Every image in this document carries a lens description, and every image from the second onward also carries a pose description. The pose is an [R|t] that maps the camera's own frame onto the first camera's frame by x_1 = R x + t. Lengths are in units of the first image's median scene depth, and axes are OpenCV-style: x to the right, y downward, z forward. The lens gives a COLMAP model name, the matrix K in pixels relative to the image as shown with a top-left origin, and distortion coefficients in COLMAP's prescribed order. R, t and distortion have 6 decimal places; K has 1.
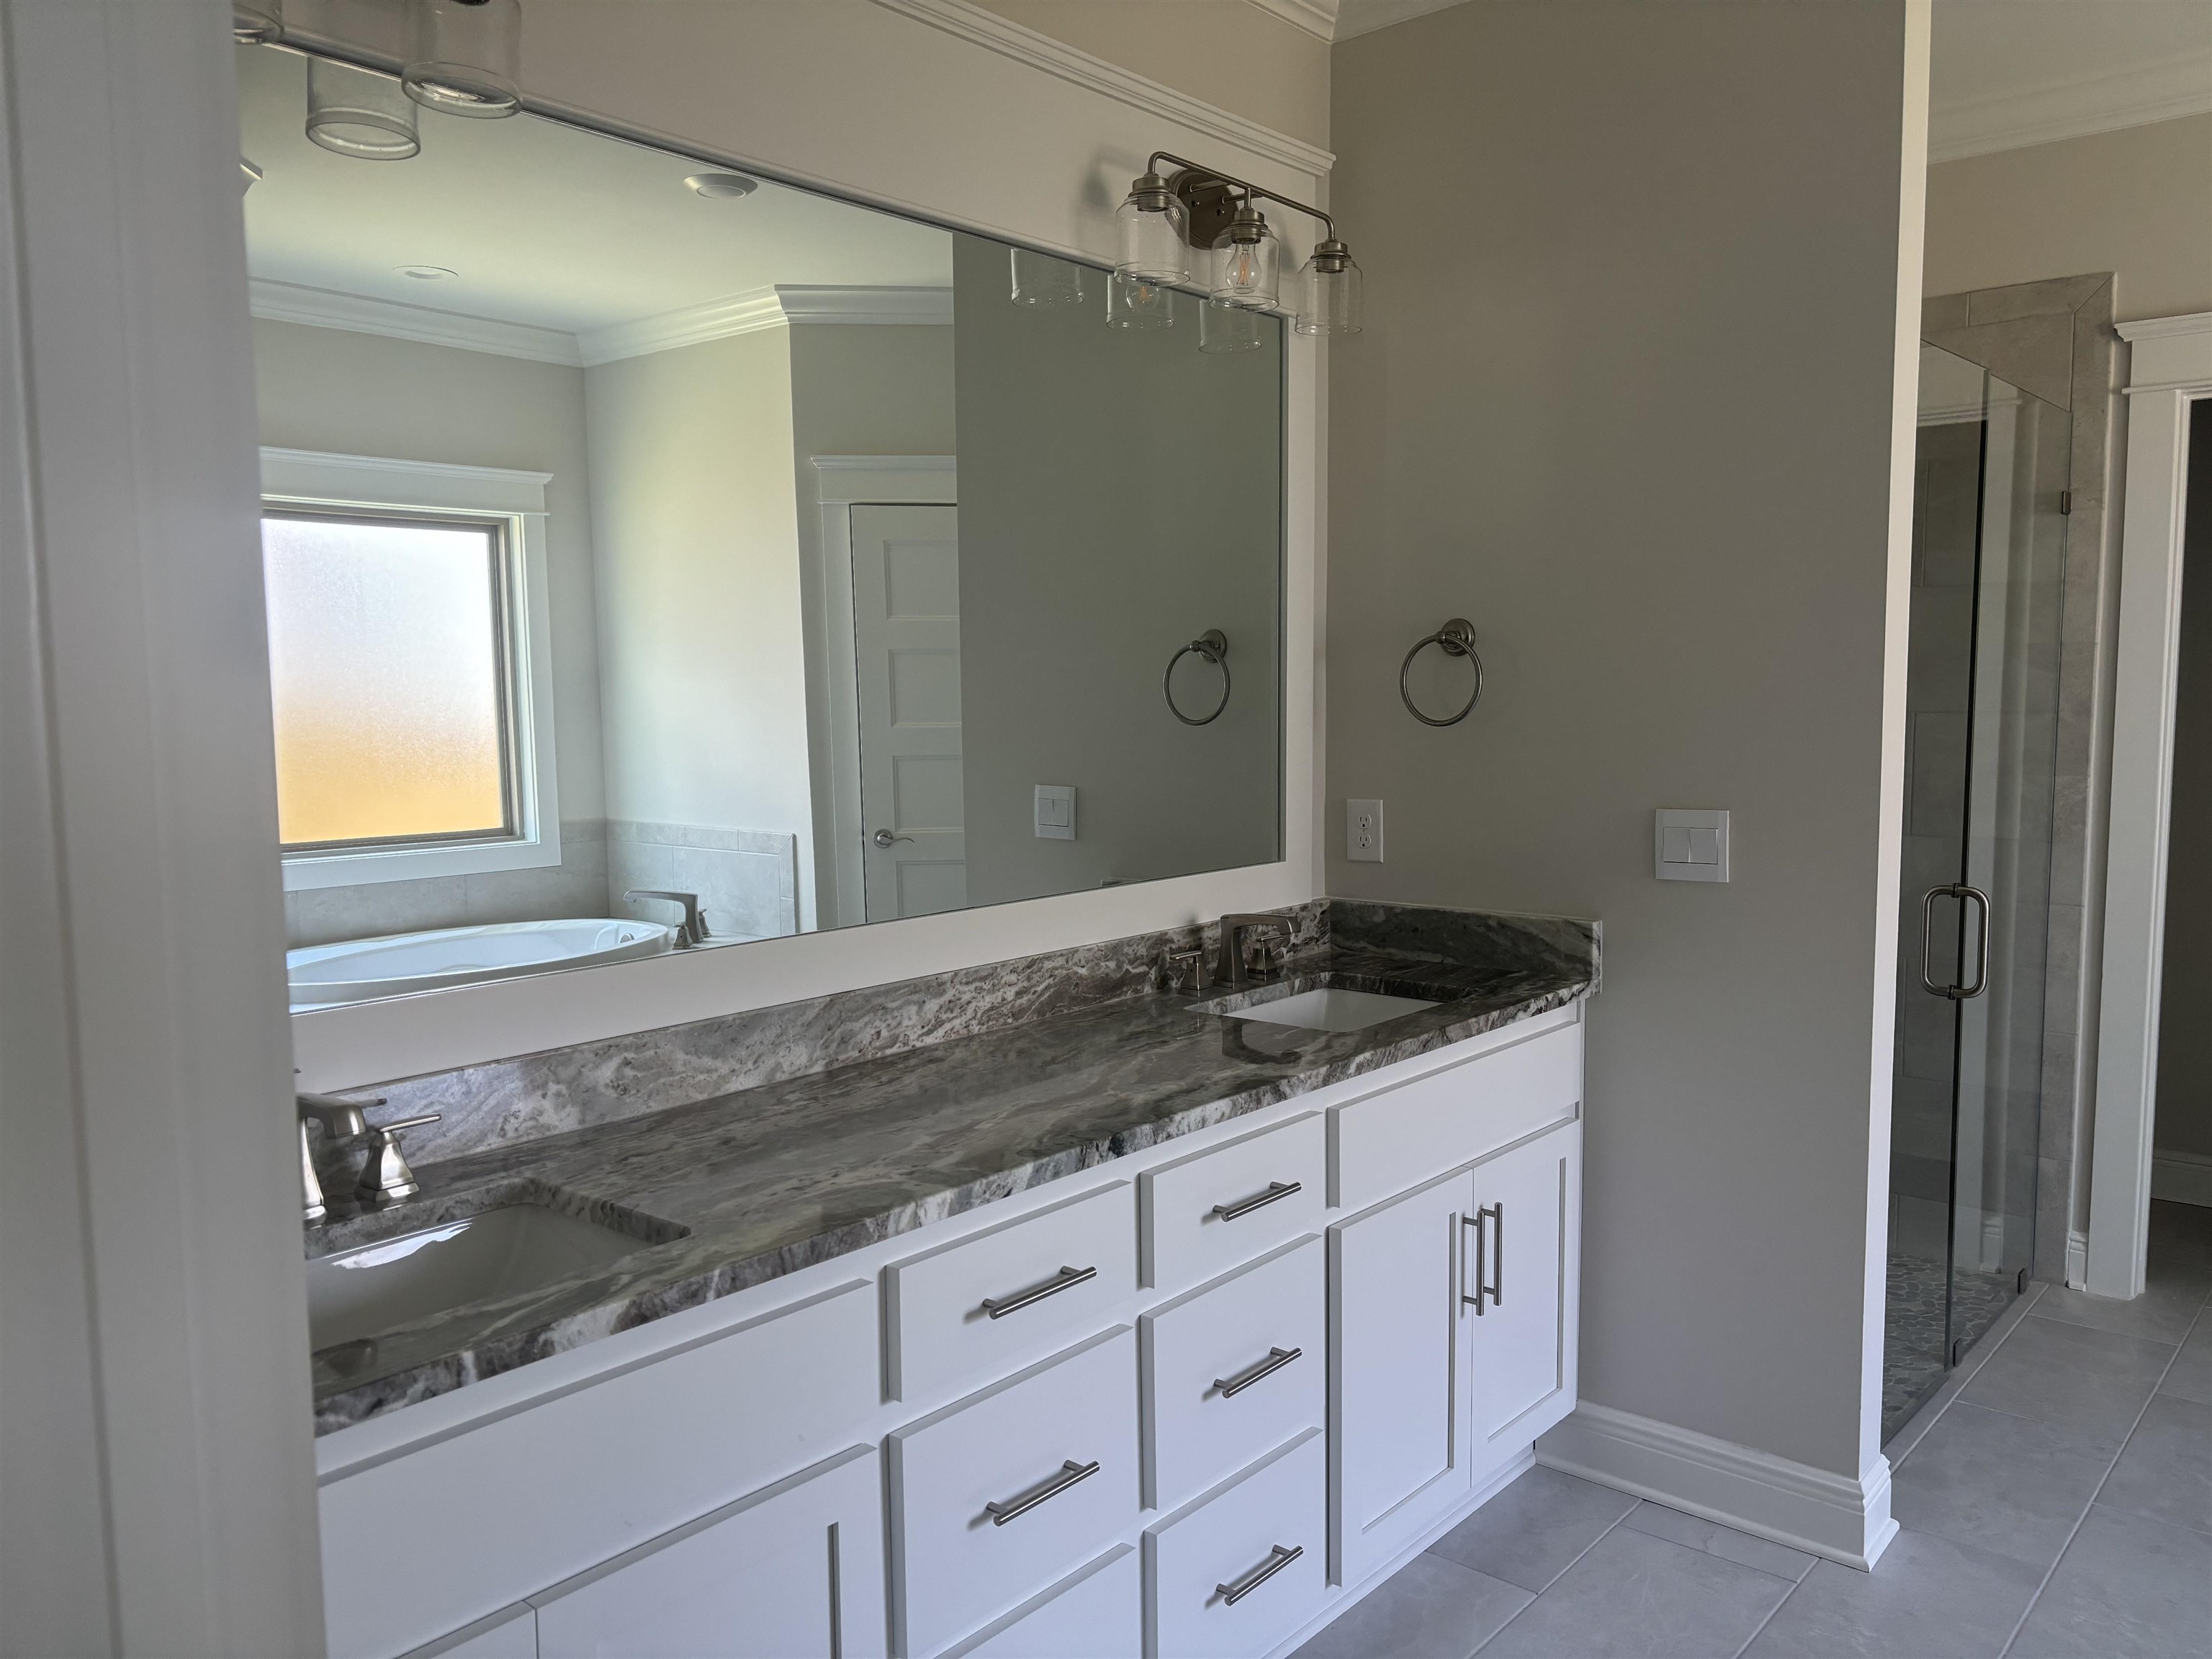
lens RADIAL K [[1680.6, 0, 1097.3], [0, 1680.6, 831.9], [0, 0, 1]] dist [0.055697, -0.065708]
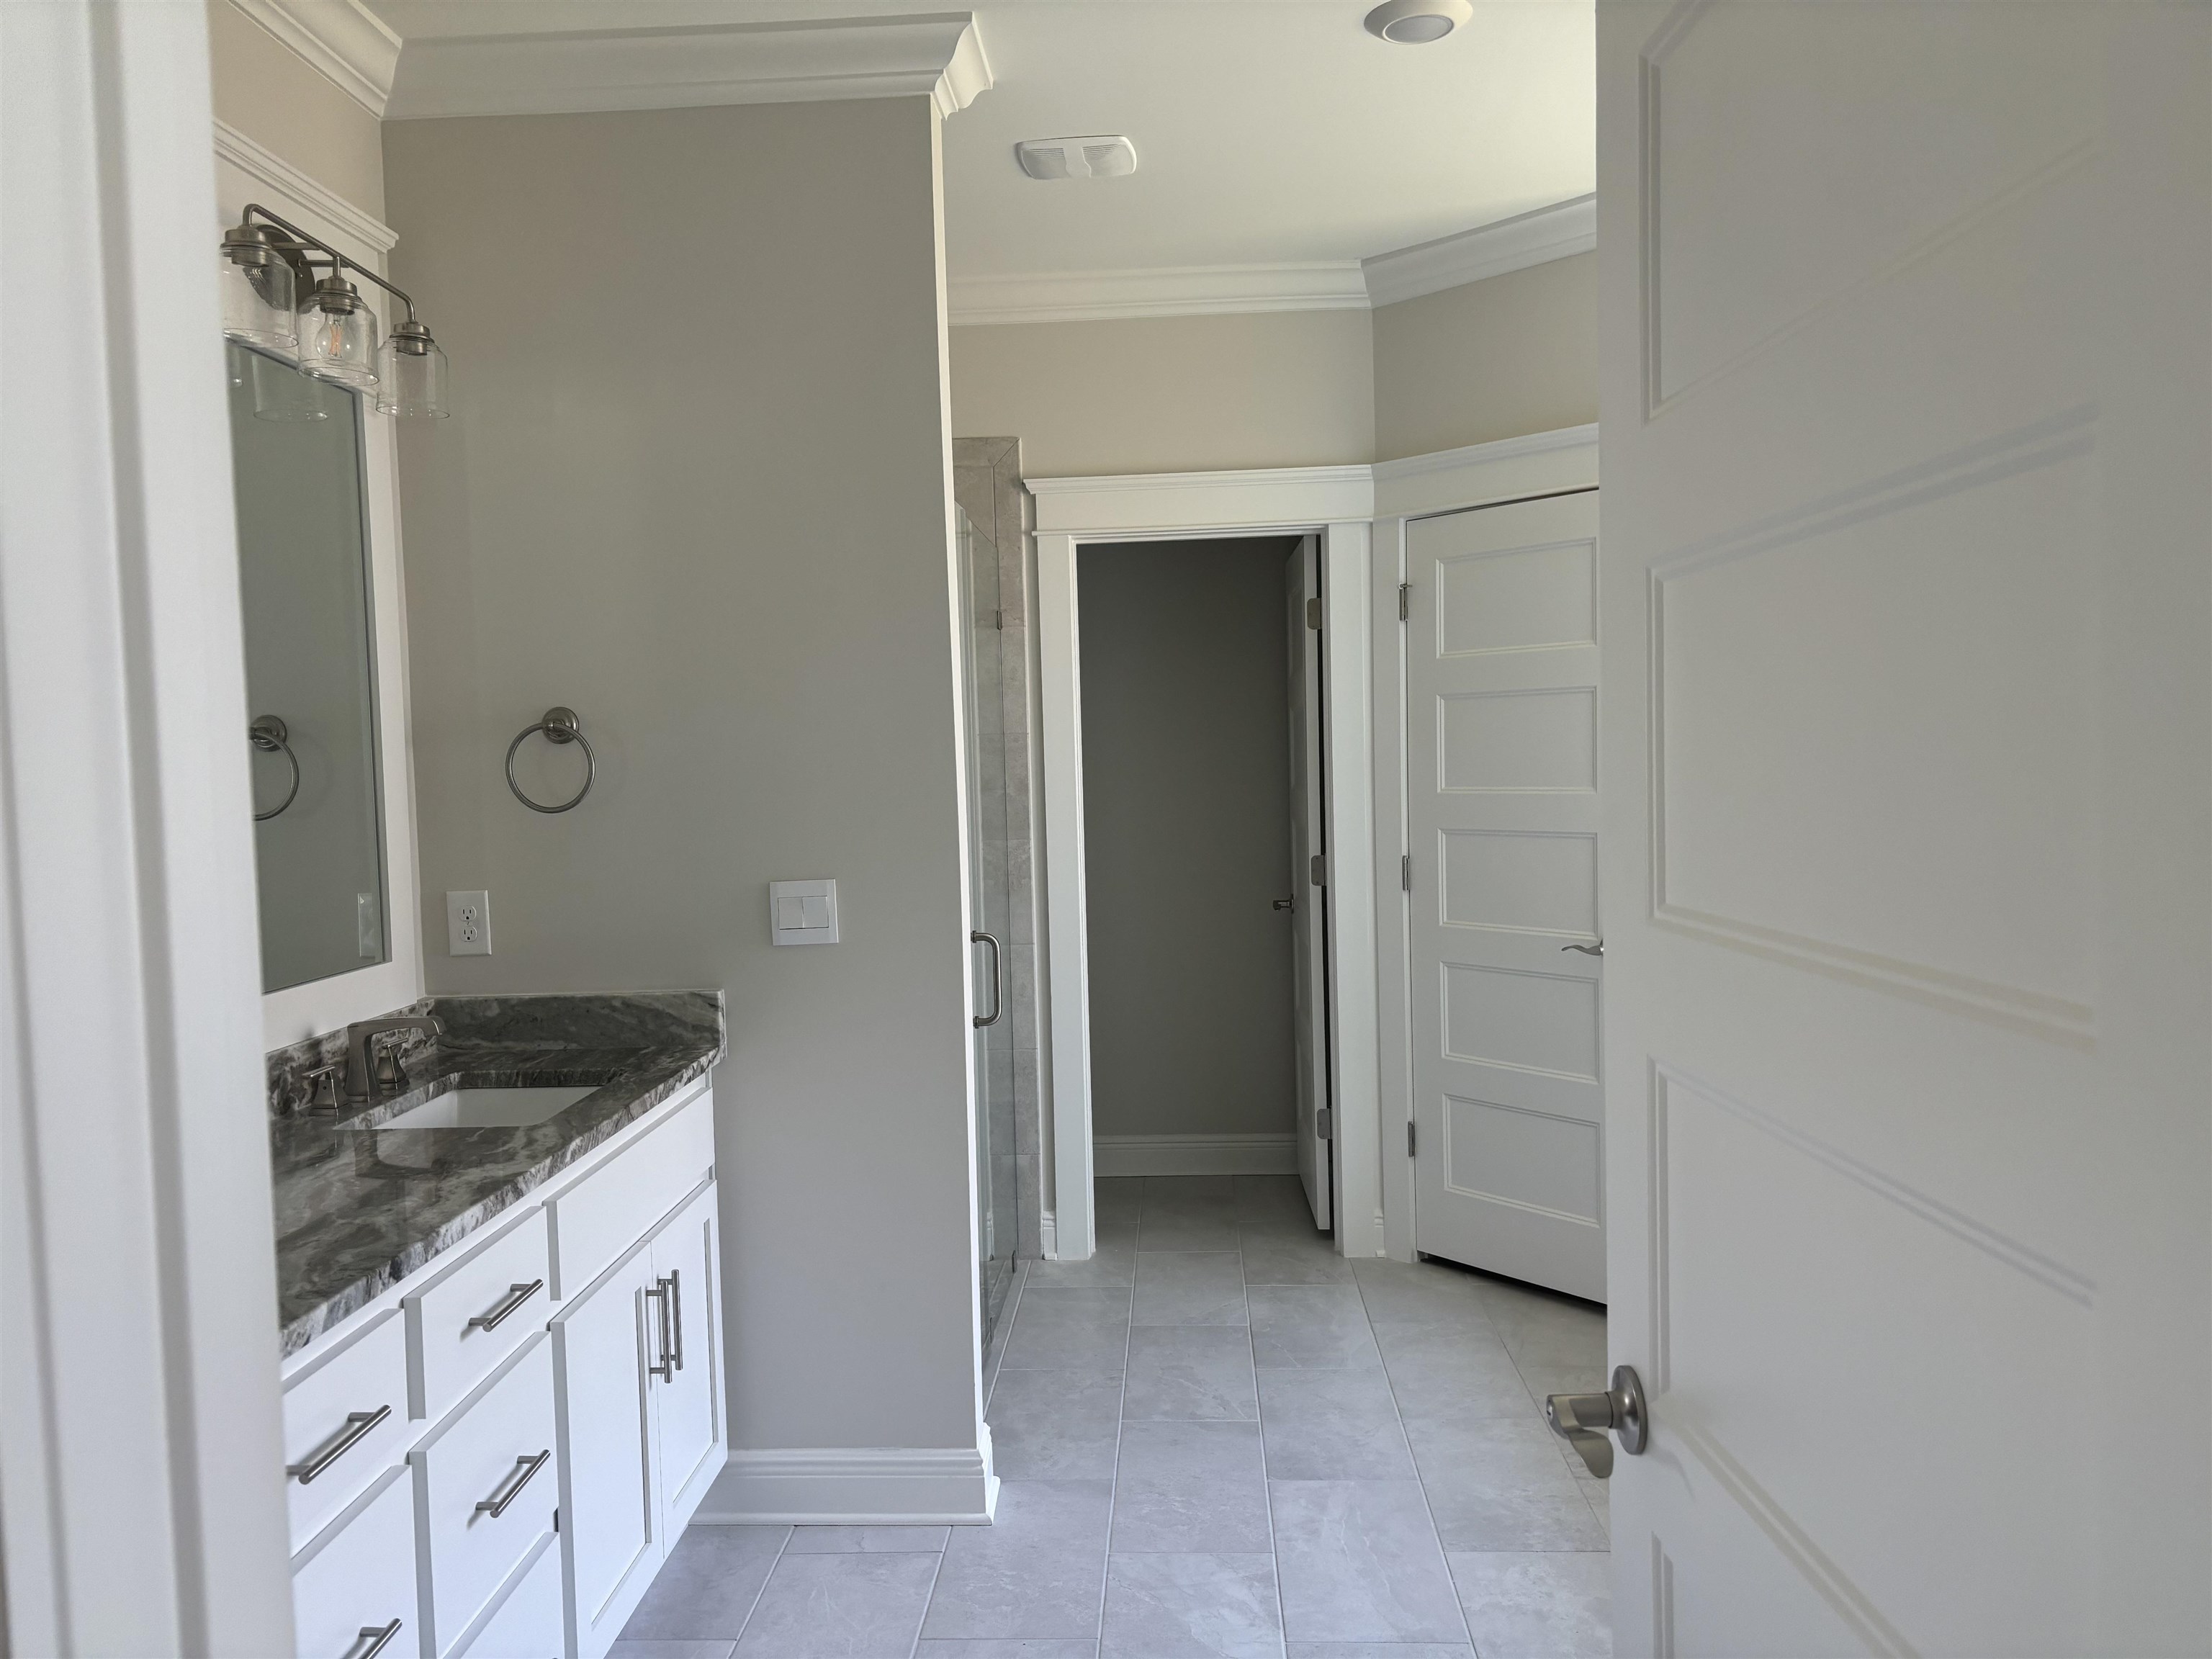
lens RADIAL K [[1680.6, 0, 1071.7], [0, 1680.6, 830.2], [0, 0, 1]] dist [0.055697, -0.065708]
pose [[0.791853, -0.038110, 0.609521, -0.173937], [0.072186, 0.996895, -0.031449, 0.001304], [-0.606430, 0.068902, 0.792146, 0.014122]]
